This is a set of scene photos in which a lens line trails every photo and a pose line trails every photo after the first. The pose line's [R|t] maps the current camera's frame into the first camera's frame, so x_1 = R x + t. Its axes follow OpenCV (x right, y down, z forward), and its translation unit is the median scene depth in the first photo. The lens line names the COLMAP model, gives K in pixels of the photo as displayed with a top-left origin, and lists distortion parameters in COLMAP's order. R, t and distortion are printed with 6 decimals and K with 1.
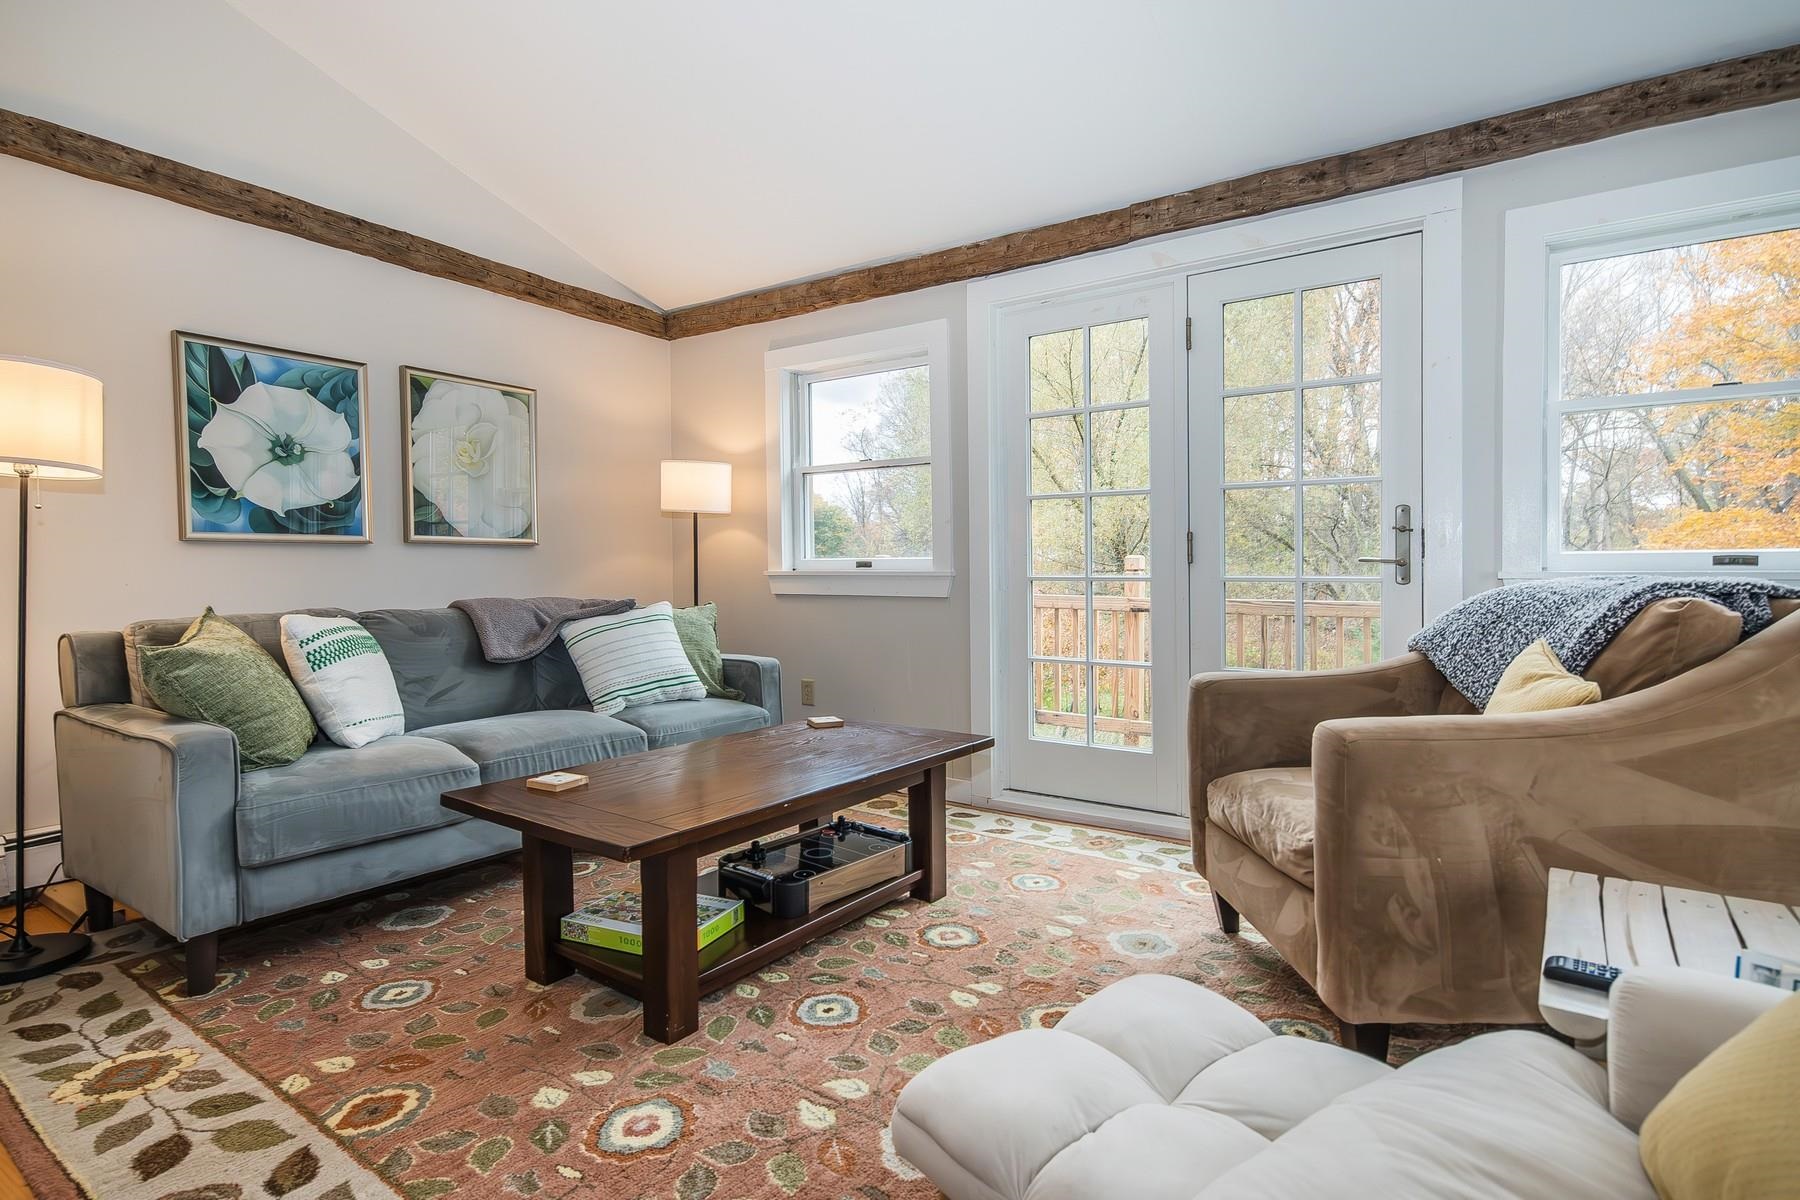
lens RADIAL K [[892.6, 0, 900.9], [0, 892.6, 589.6], [0, 0, 1]] dist [0.006406, 0.000288]
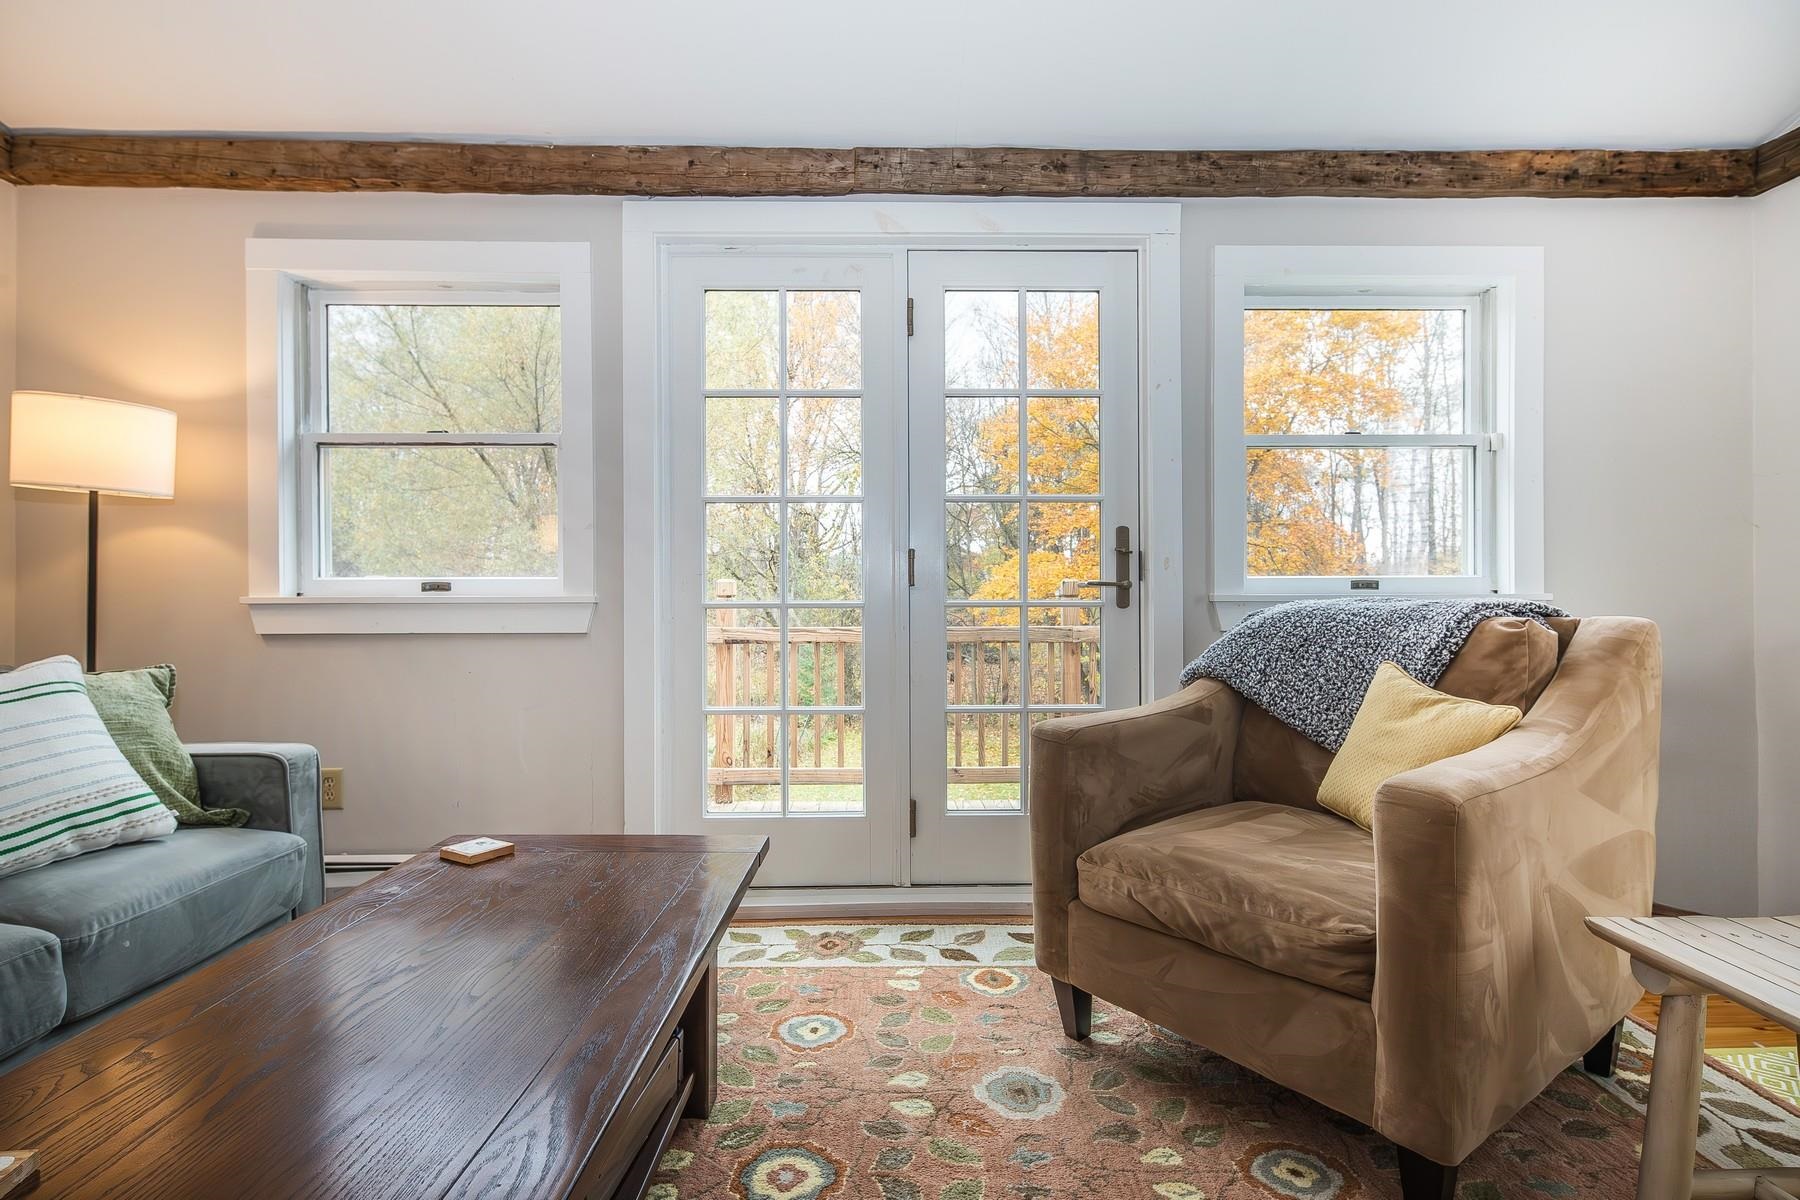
lens RADIAL K [[892.6, 0, 901.6], [0, 892.6, 591.0], [0, 0, 1]] dist [0.006406, 0.000288]
pose [[0.817846, 0.002574, 0.575432, -0.176893], [0.015321, 0.999538, -0.026246, -0.002765], [-0.575233, 0.030281, 0.817429, 0.317676]]
